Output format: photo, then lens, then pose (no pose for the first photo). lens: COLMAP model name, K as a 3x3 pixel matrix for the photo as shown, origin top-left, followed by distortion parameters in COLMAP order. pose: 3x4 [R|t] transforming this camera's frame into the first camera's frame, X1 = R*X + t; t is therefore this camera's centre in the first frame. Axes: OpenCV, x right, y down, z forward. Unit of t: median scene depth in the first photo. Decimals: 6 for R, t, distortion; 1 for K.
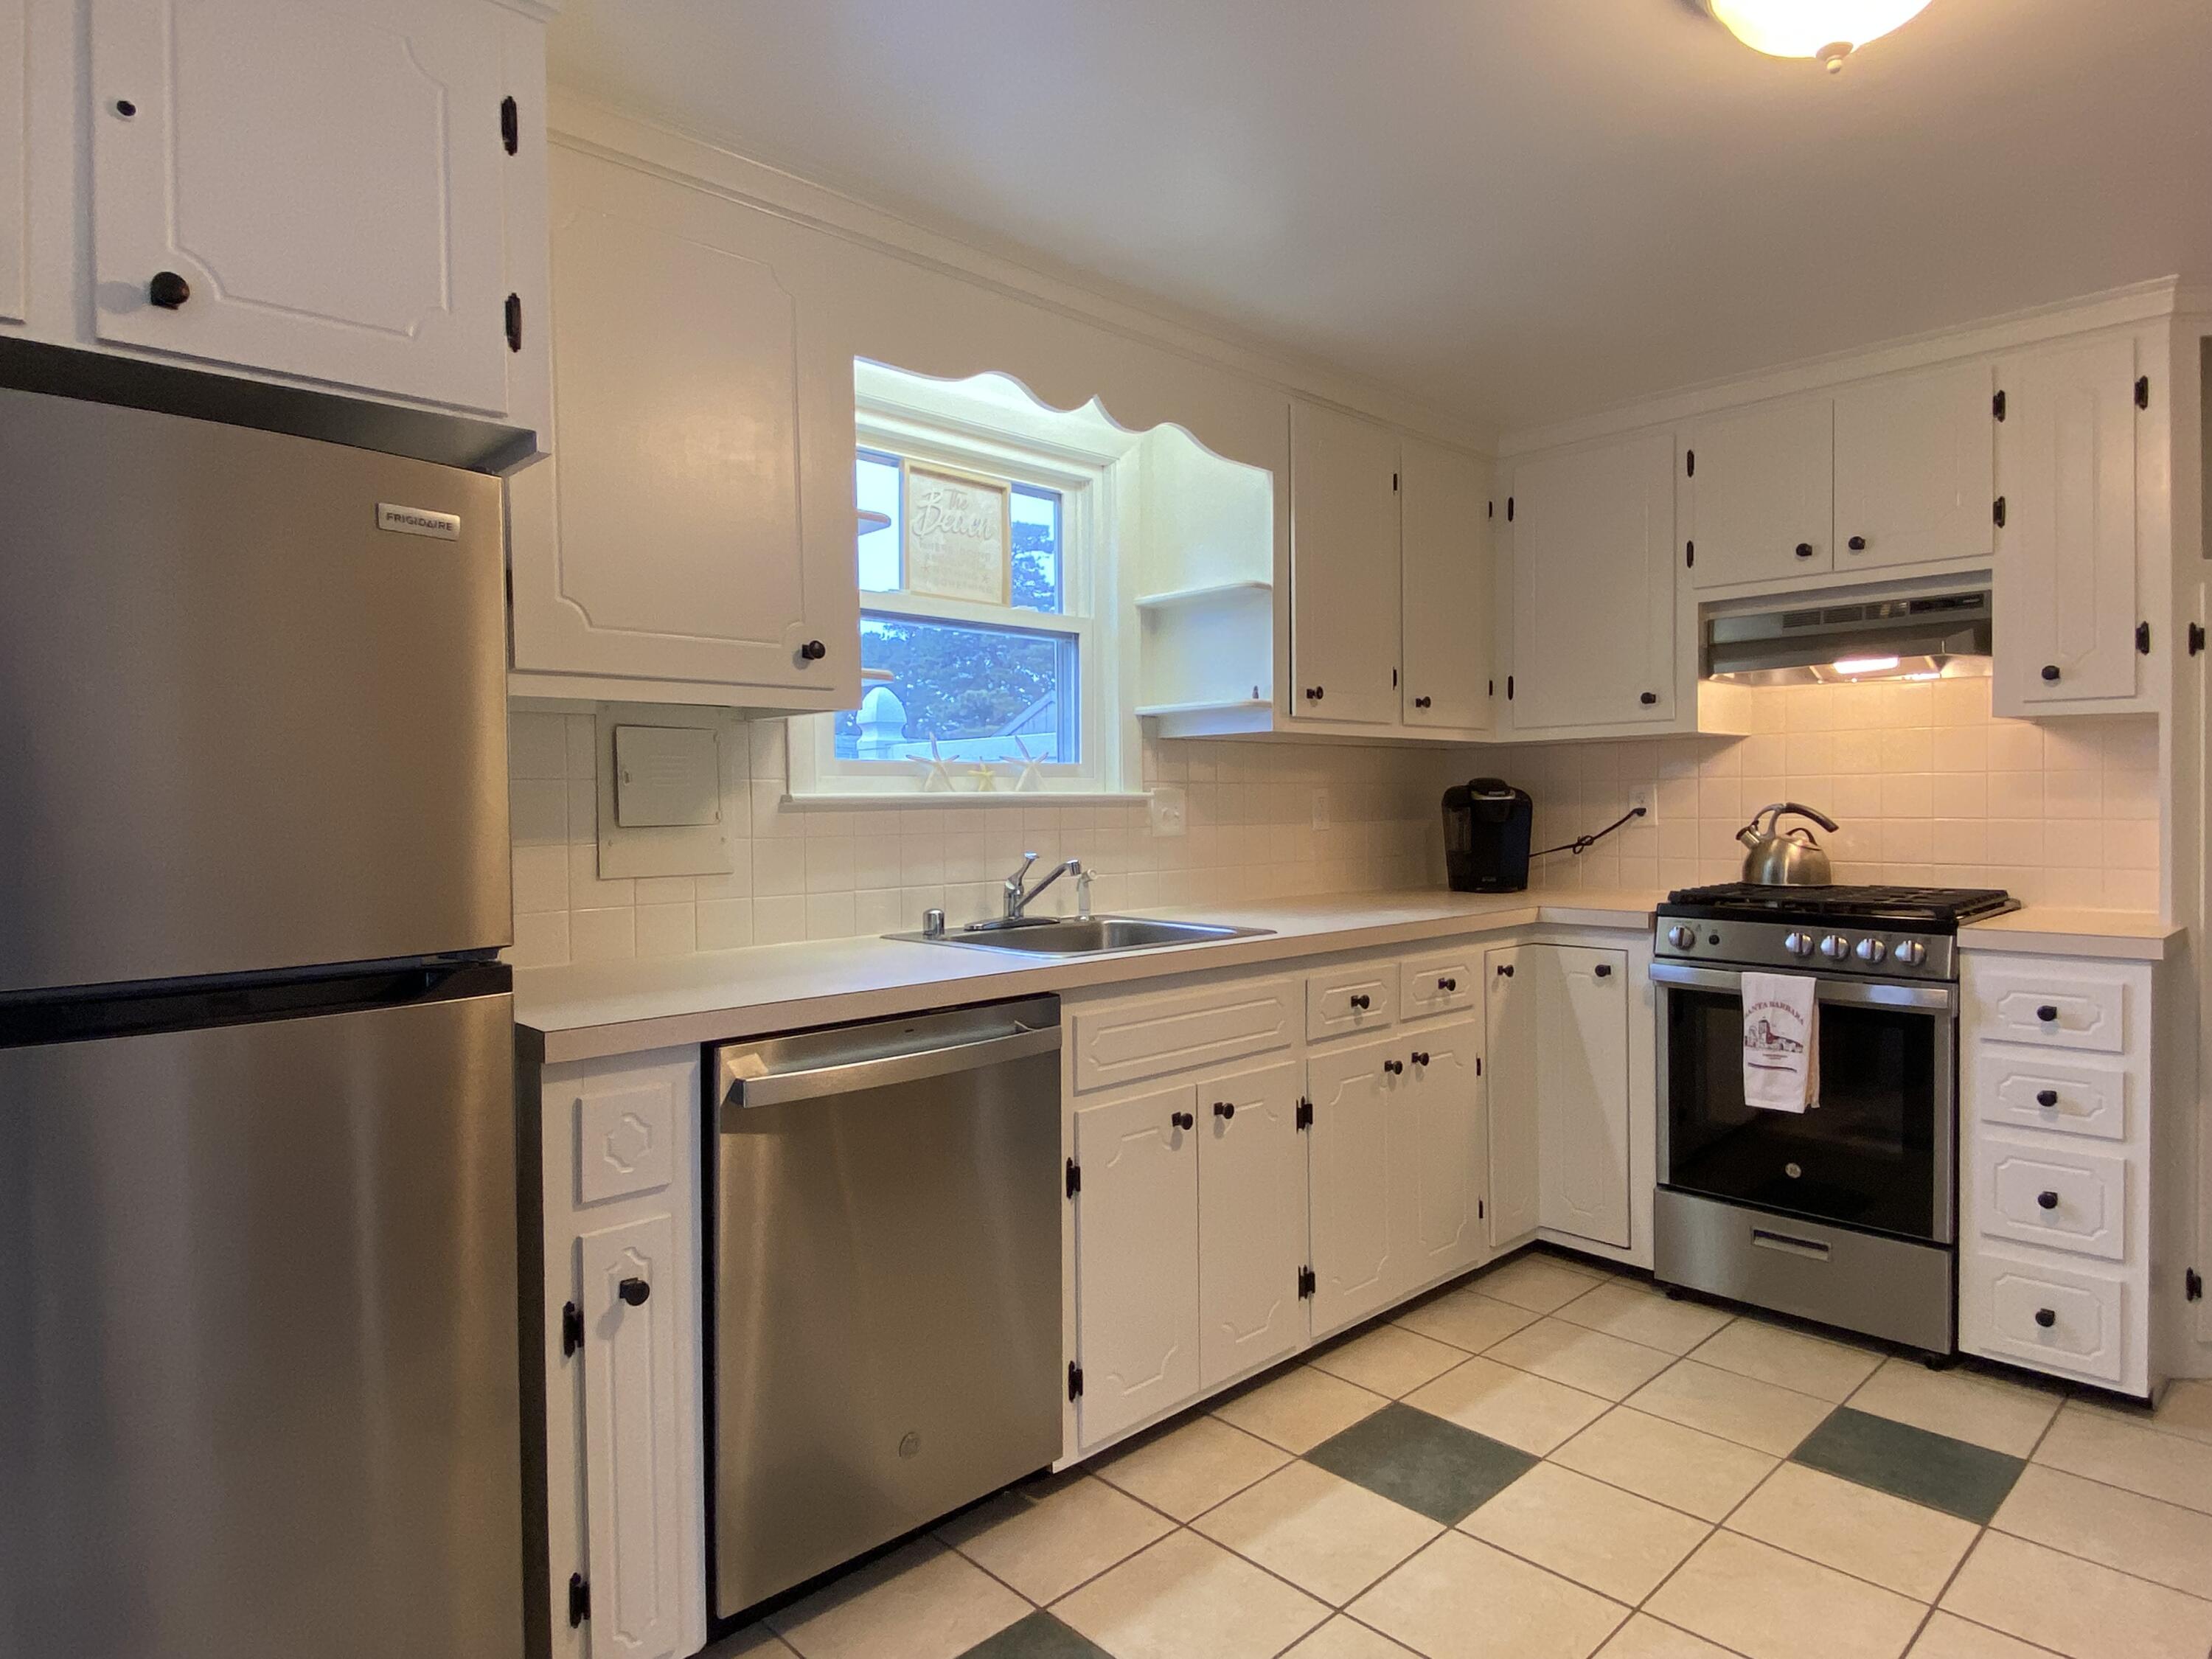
lens RADIAL K [[1268.3, 0, 1106.0], [0, 1268.3, 829.5], [0, 0, 1]] dist [-0.002251, -0.023153]
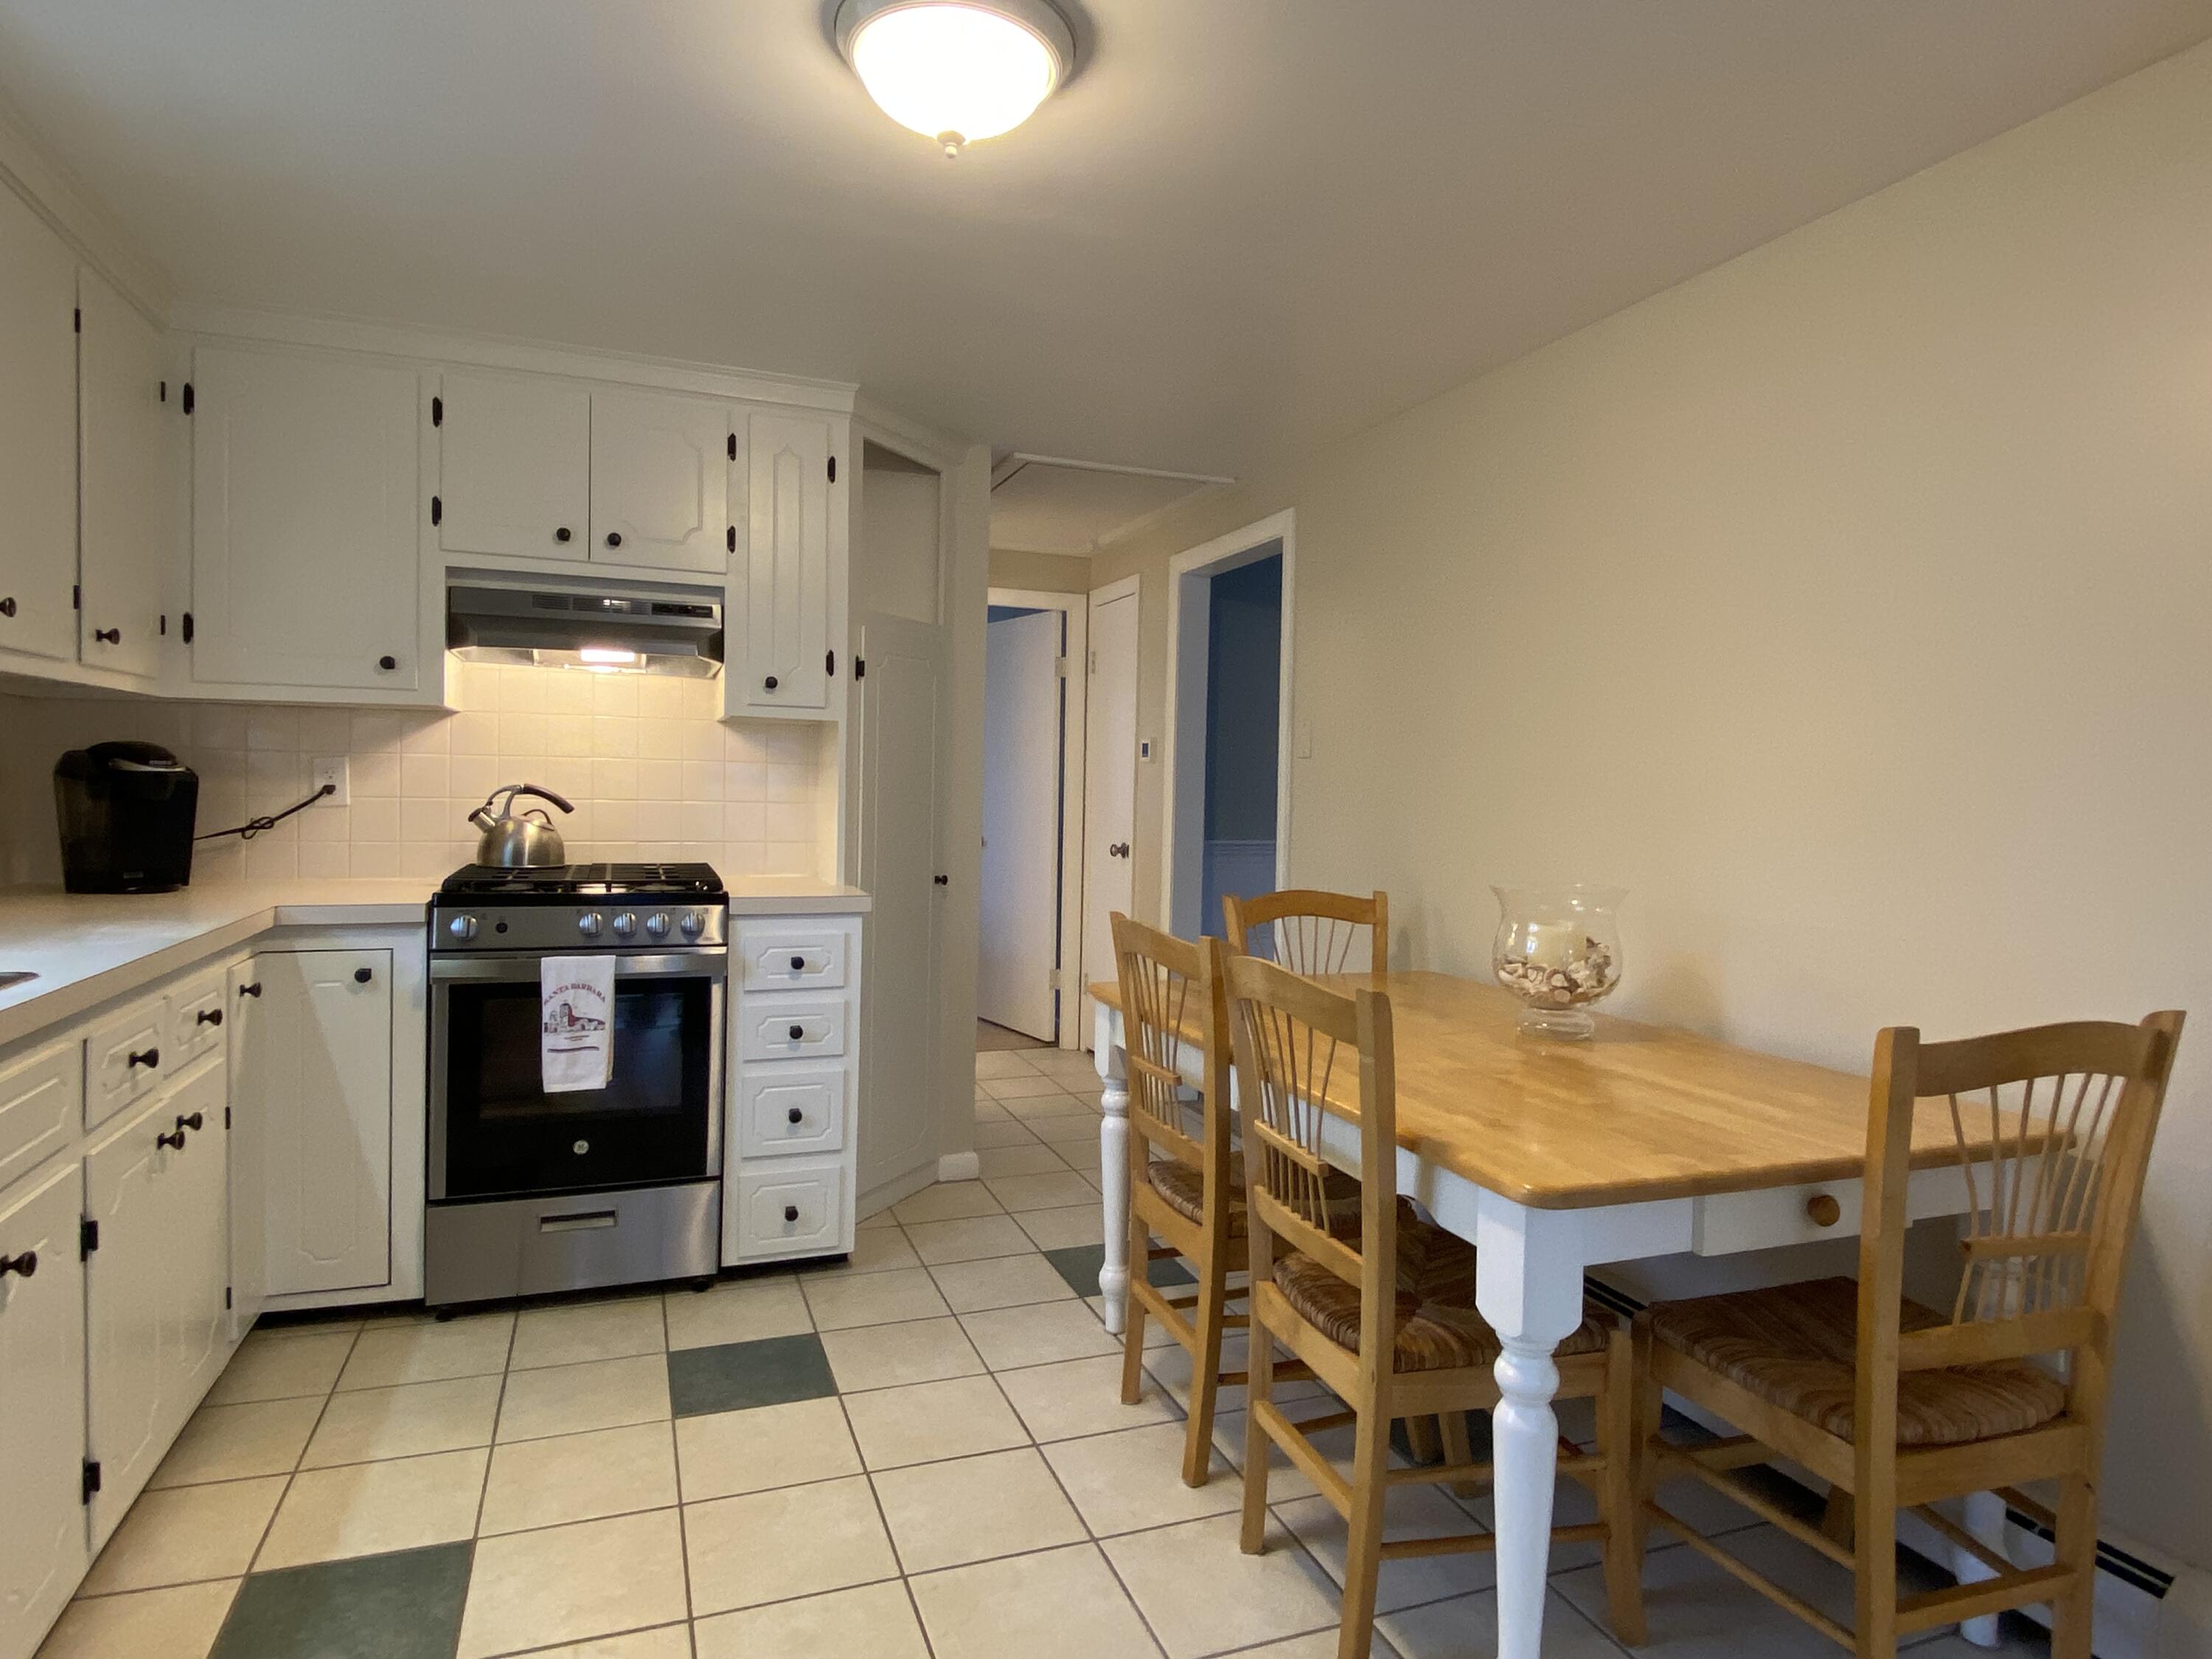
lens RADIAL K [[1253.3, 0, 1106.0], [0, 1253.3, 829.5], [0, 0, 1]] dist [0.043852, -0.059414]
pose [[0.376915, -0.015887, 0.926112, -0.232274], [-0.006479, 0.999783, 0.019788, -0.008770], [-0.926225, -0.013459, 0.376730, 0.225772]]
